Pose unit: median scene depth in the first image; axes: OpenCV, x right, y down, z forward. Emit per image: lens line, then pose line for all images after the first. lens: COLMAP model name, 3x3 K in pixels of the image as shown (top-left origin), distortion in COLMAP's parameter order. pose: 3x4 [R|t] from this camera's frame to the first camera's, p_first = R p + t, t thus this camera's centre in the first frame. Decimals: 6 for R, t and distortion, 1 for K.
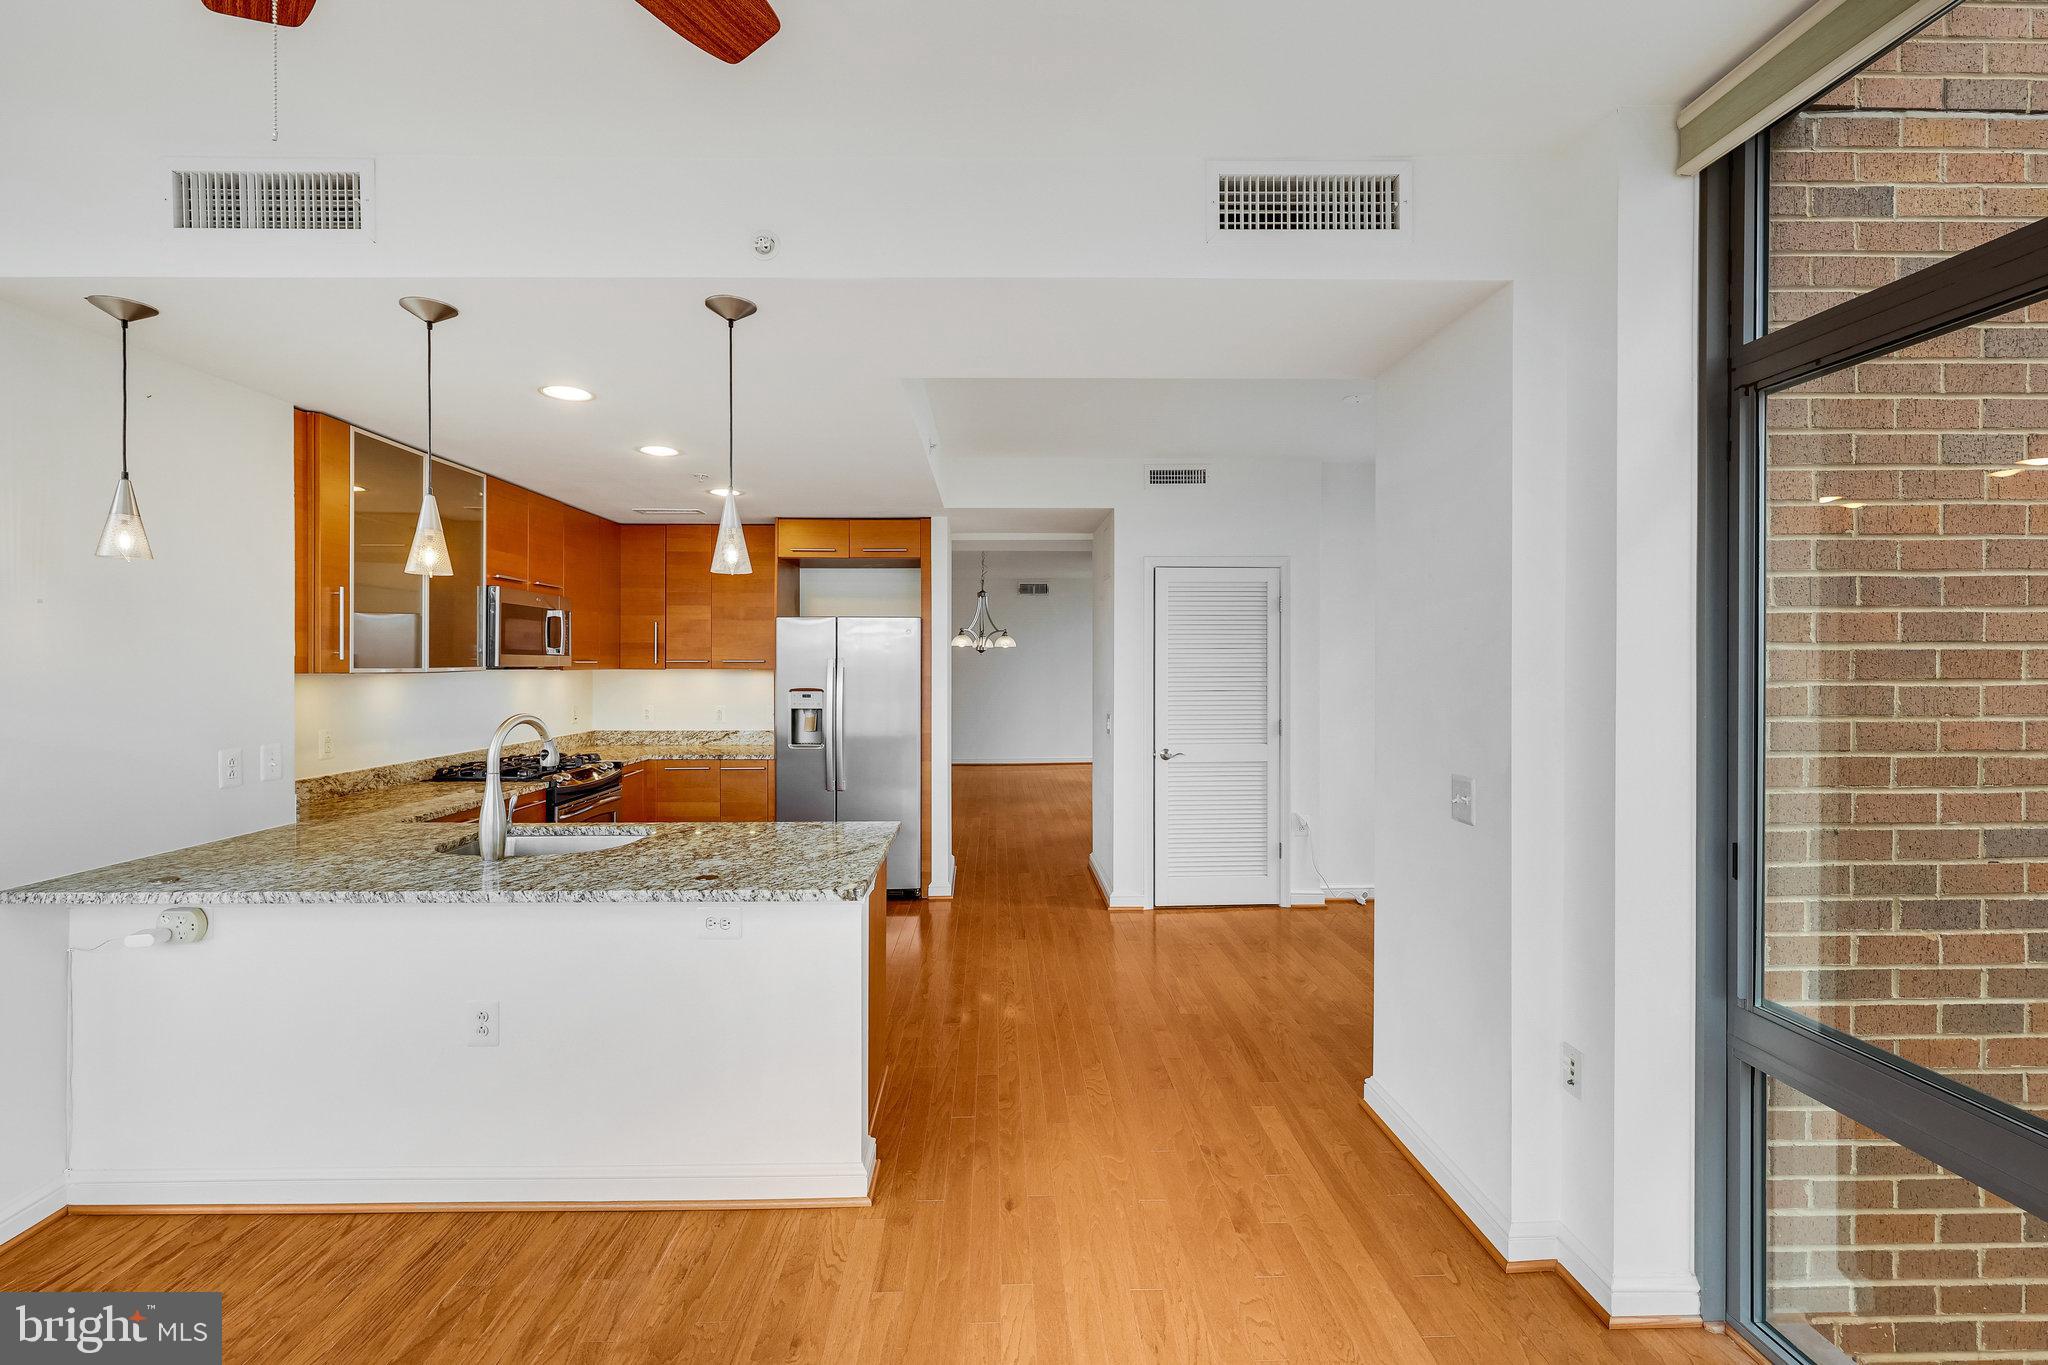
lens RADIAL K [[869.2, 0, 1011.7], [0, 869.2, 668.1], [0, 0, 1]] dist [0.002377, -0.000285]
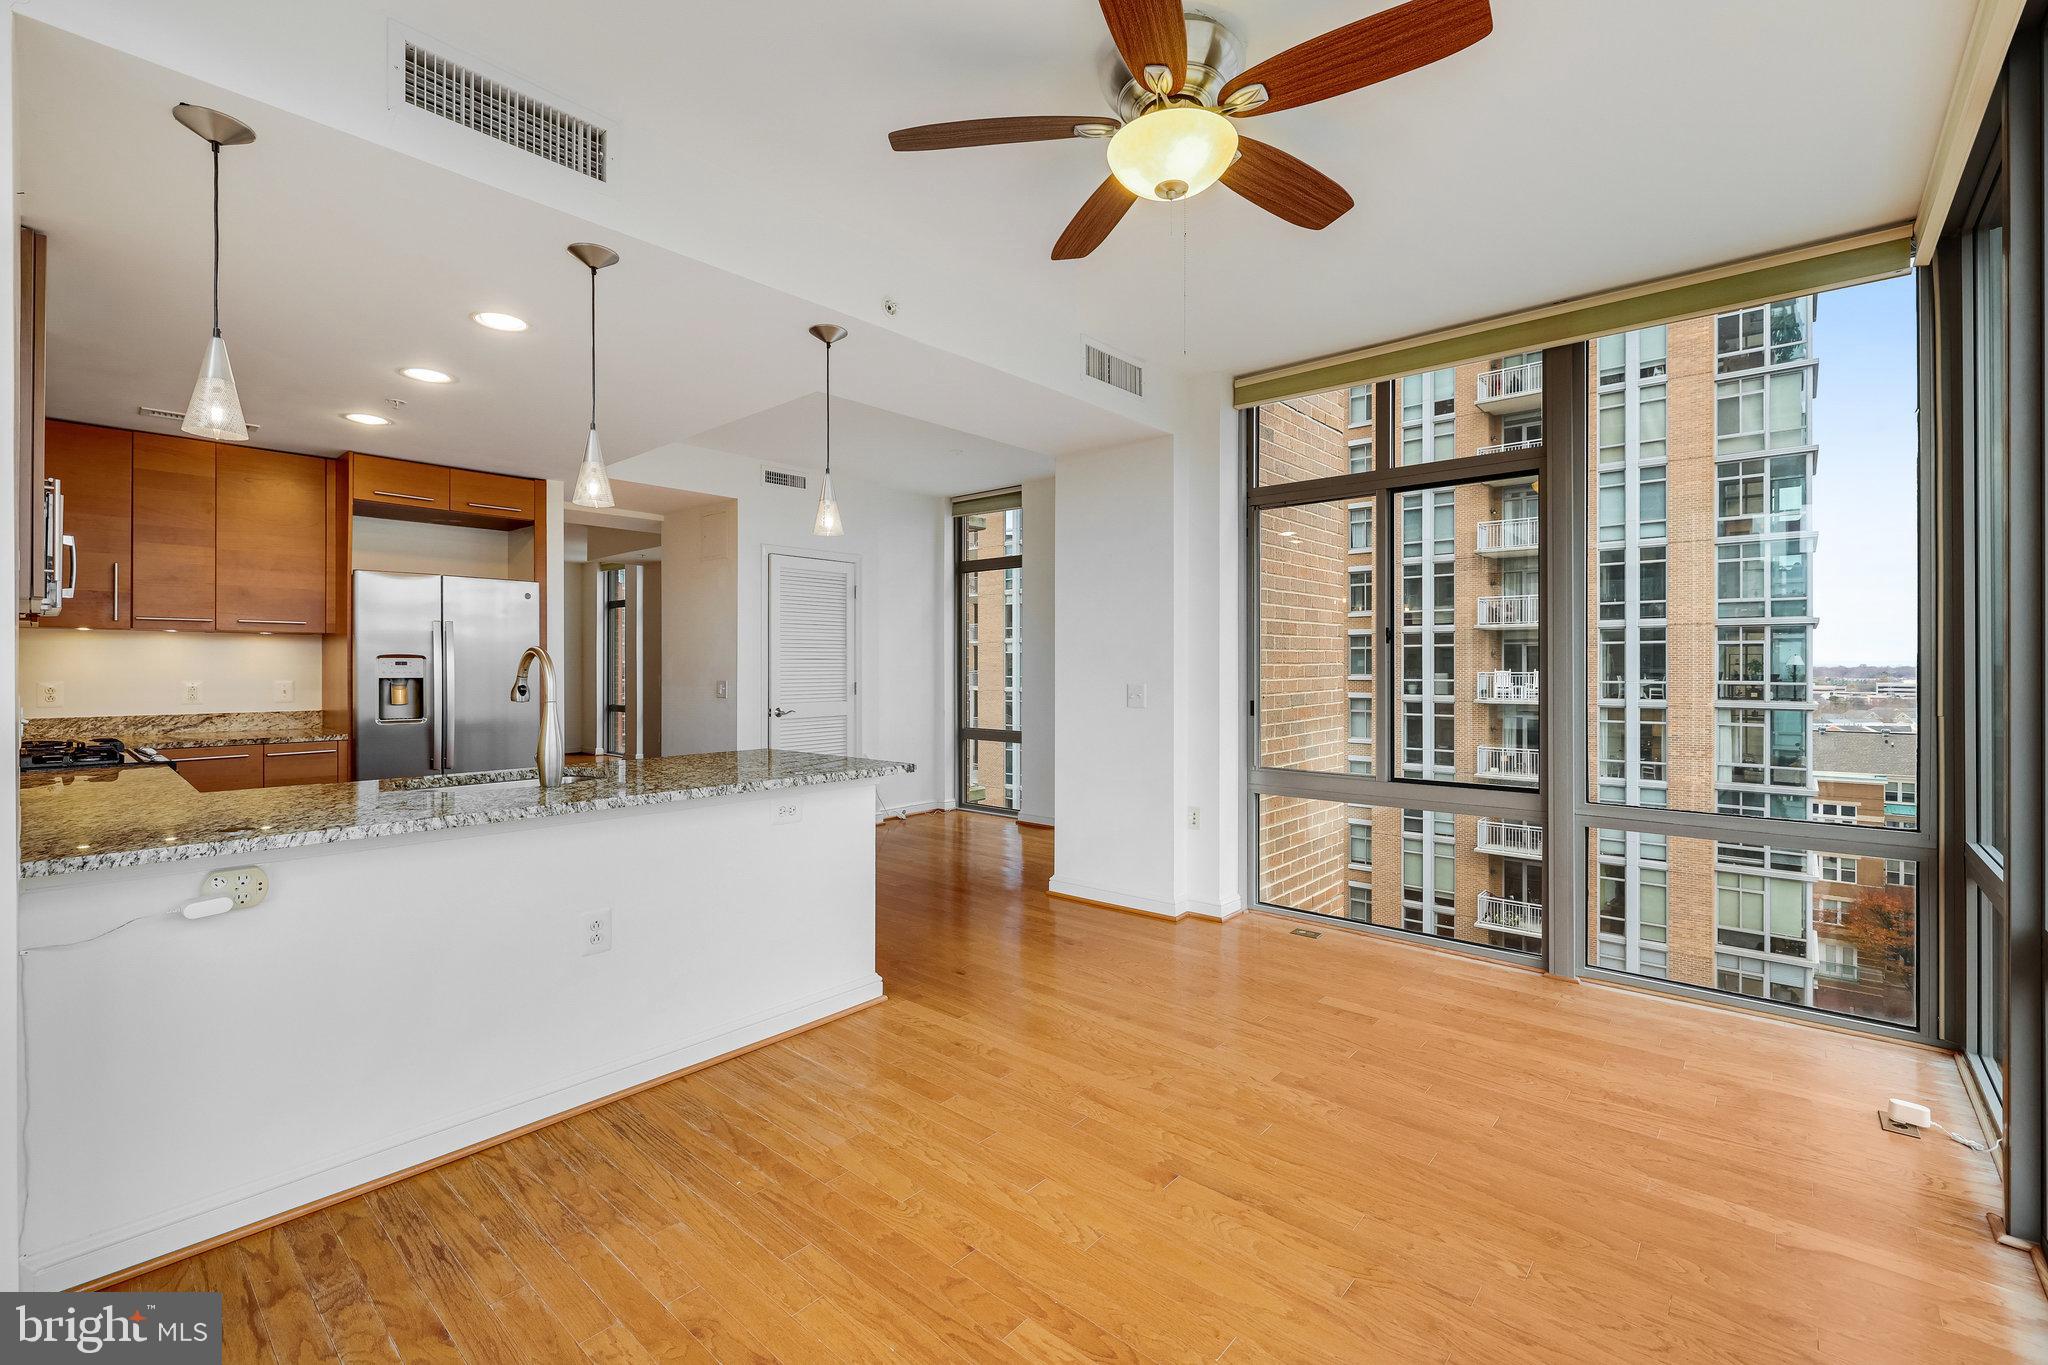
lens RADIAL K [[878.5, 0, 1012.9], [0, 878.5, 668.6], [0, 0, 1]] dist [0.002130, 0.000142]
pose [[0.676855, -0.002070, 0.736113, -1.065076], [0.004090, 0.999991, -0.000949, 0.092007], [-0.736105, 0.003653, 0.676858, -0.099924]]
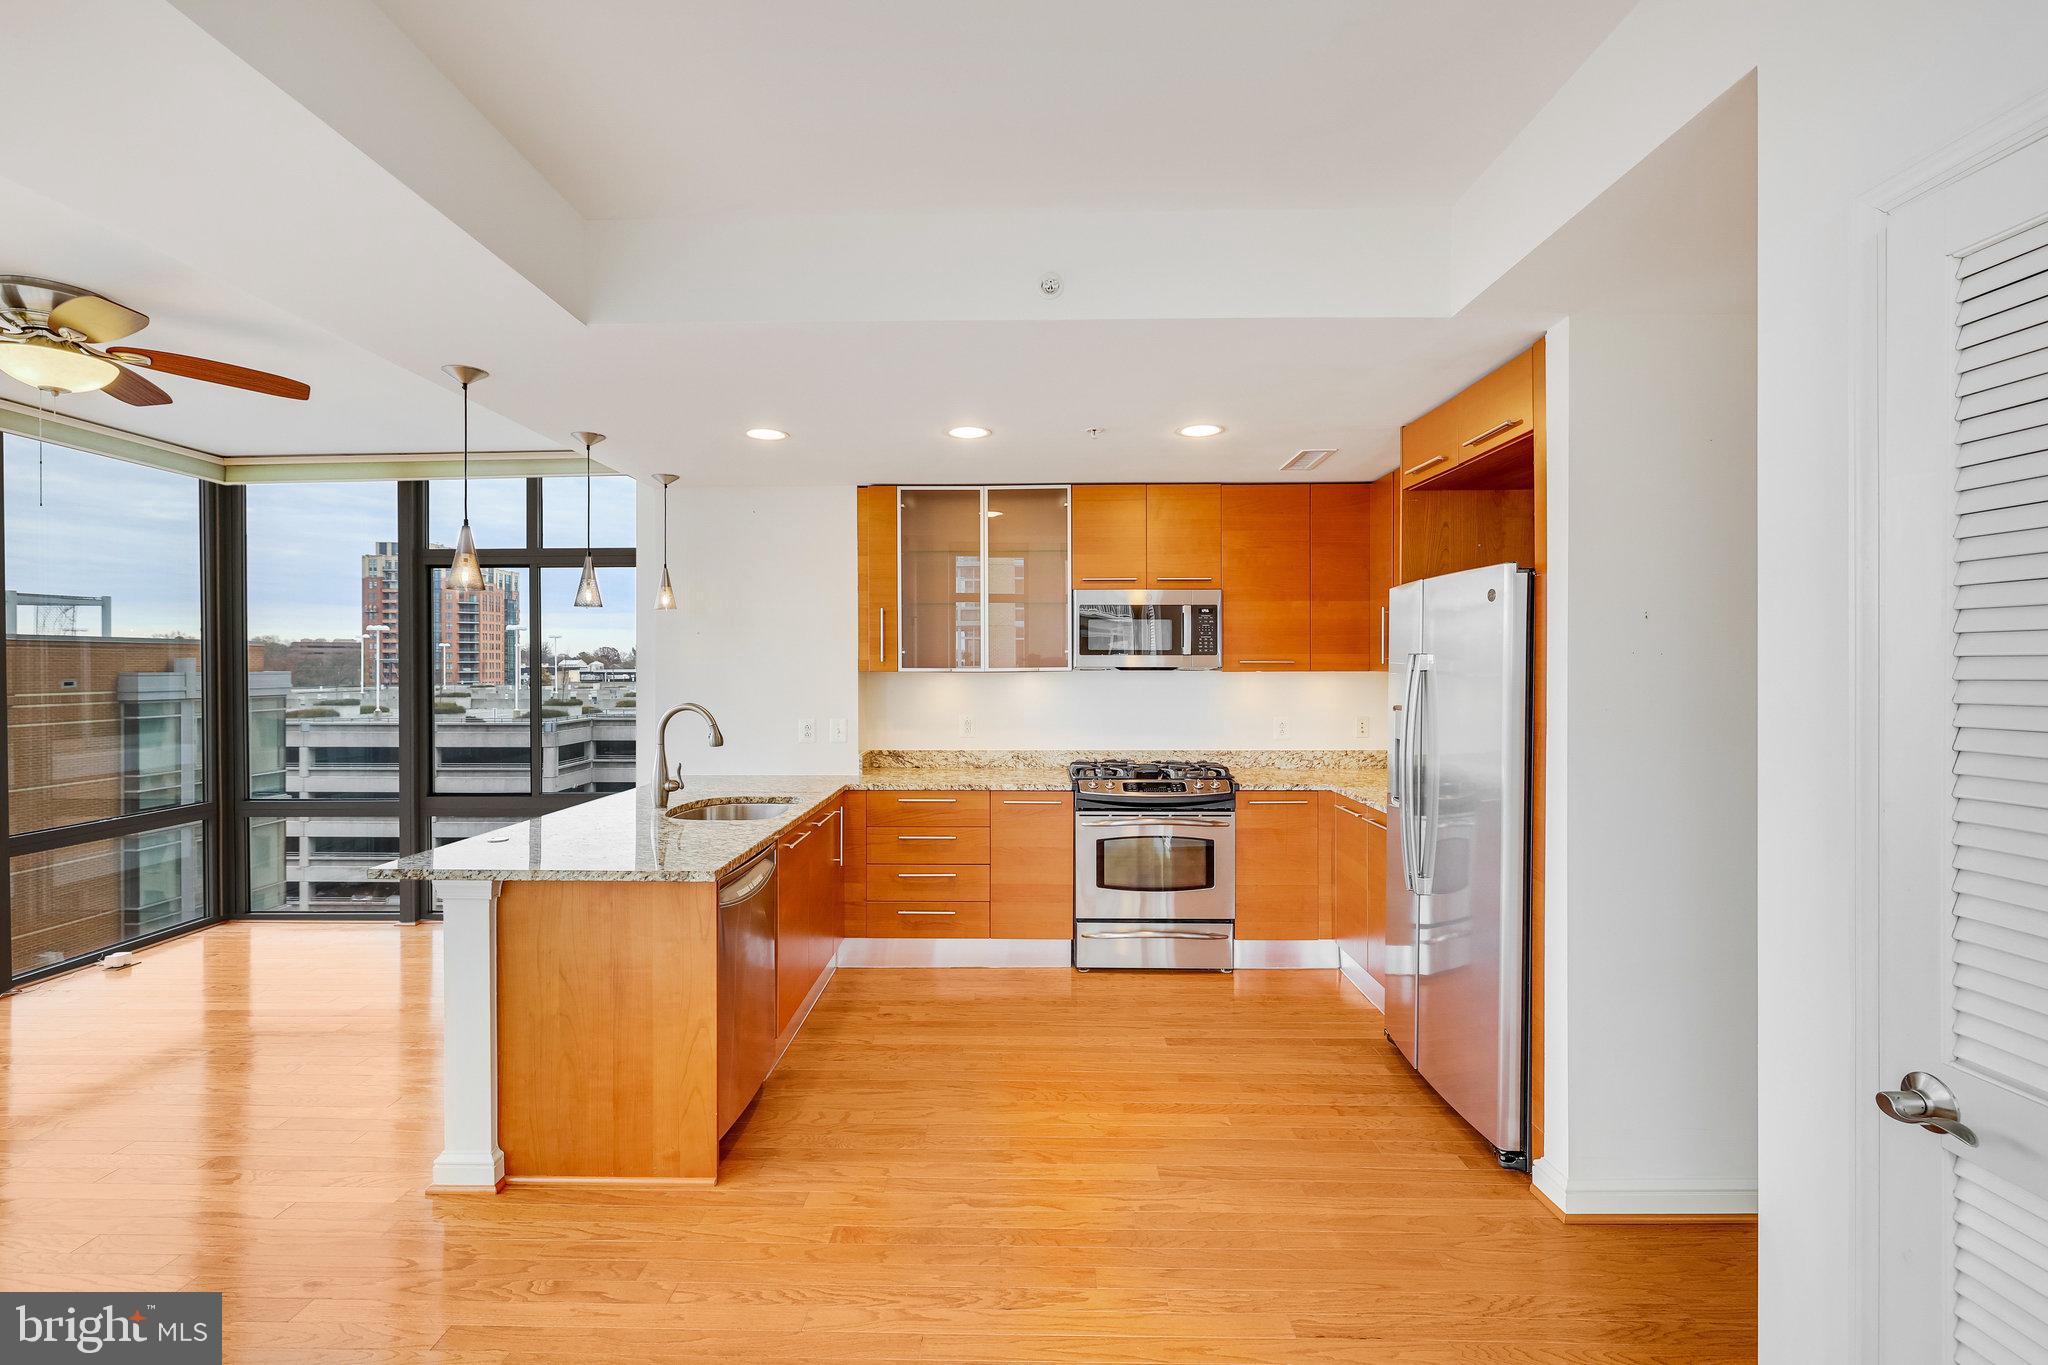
lens RADIAL K [[903.7, 0, 995.0], [0, 903.7, 663.9], [0, 0, 1]] dist [0.001914, -0.000827]
pose [[-0.047505, -0.001534, -0.998870, 0.878805], [-0.004087, 0.999991, -0.001341, -0.006518], [0.998863, 0.004019, -0.047511, 1.726279]]
